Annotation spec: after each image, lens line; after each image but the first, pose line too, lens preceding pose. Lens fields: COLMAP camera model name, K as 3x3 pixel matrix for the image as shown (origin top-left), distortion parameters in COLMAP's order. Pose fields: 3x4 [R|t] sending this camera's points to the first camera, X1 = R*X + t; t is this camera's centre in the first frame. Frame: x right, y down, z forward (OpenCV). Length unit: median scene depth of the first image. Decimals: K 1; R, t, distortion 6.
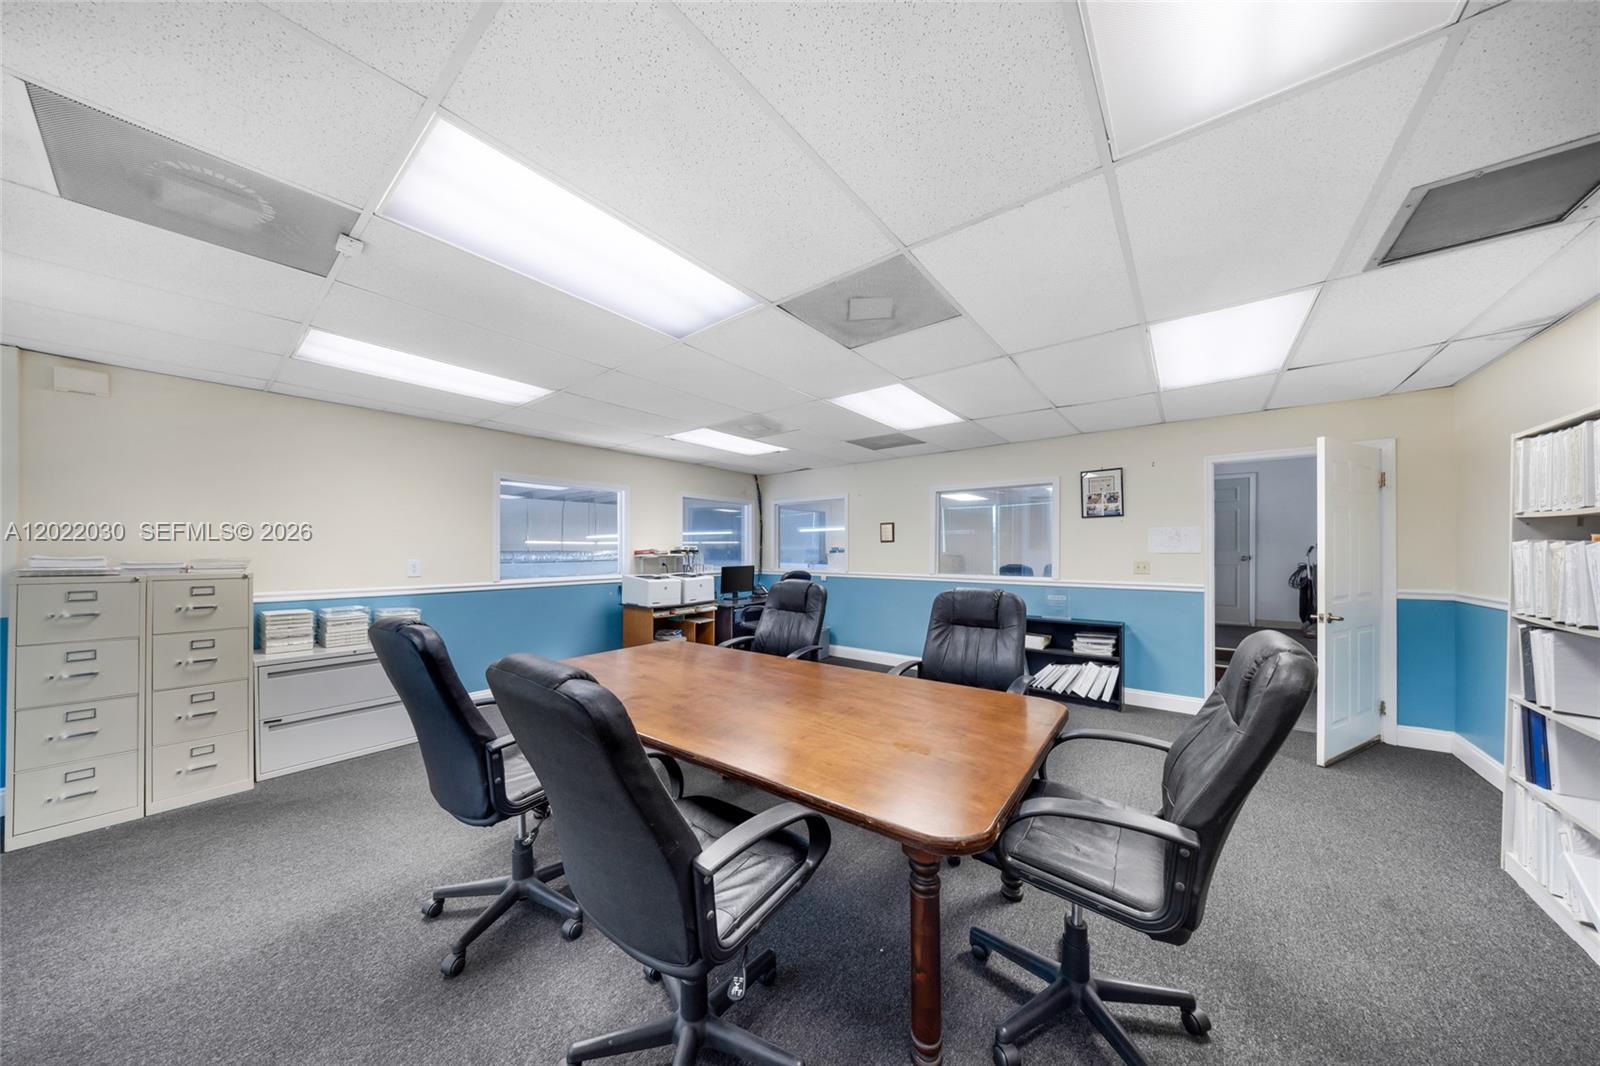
lens RADIAL K [[499.1, 0, 798.1], [0, 499.1, 548.3], [0, 0, 1]] dist [-0.000270, -0.000009]
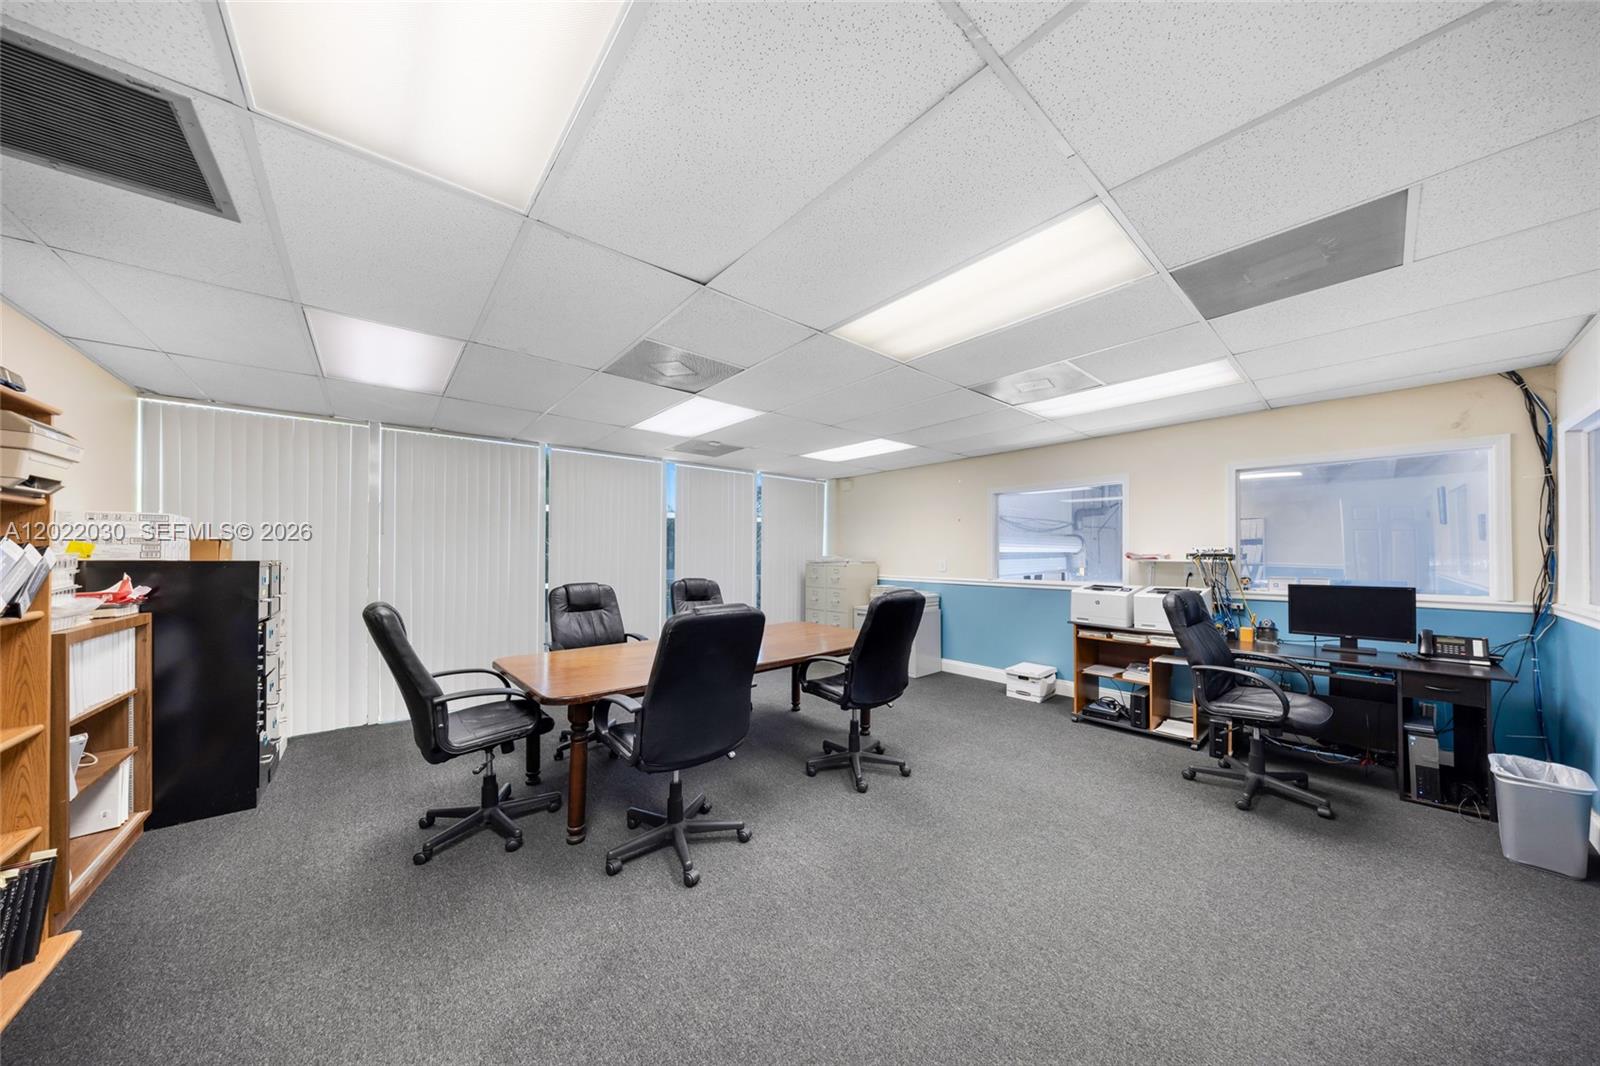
lens RADIAL K [[499.1, 0, 798.6], [0, 499.1, 545.8], [0, 0, 1]] dist [-0.000270, -0.000009]
pose [[-0.192882, -0.010902, -0.981161, 0.573669], [0.007123, 0.999896, -0.012510, -0.002736], [0.981196, -0.009401, -0.192784, 0.664612]]
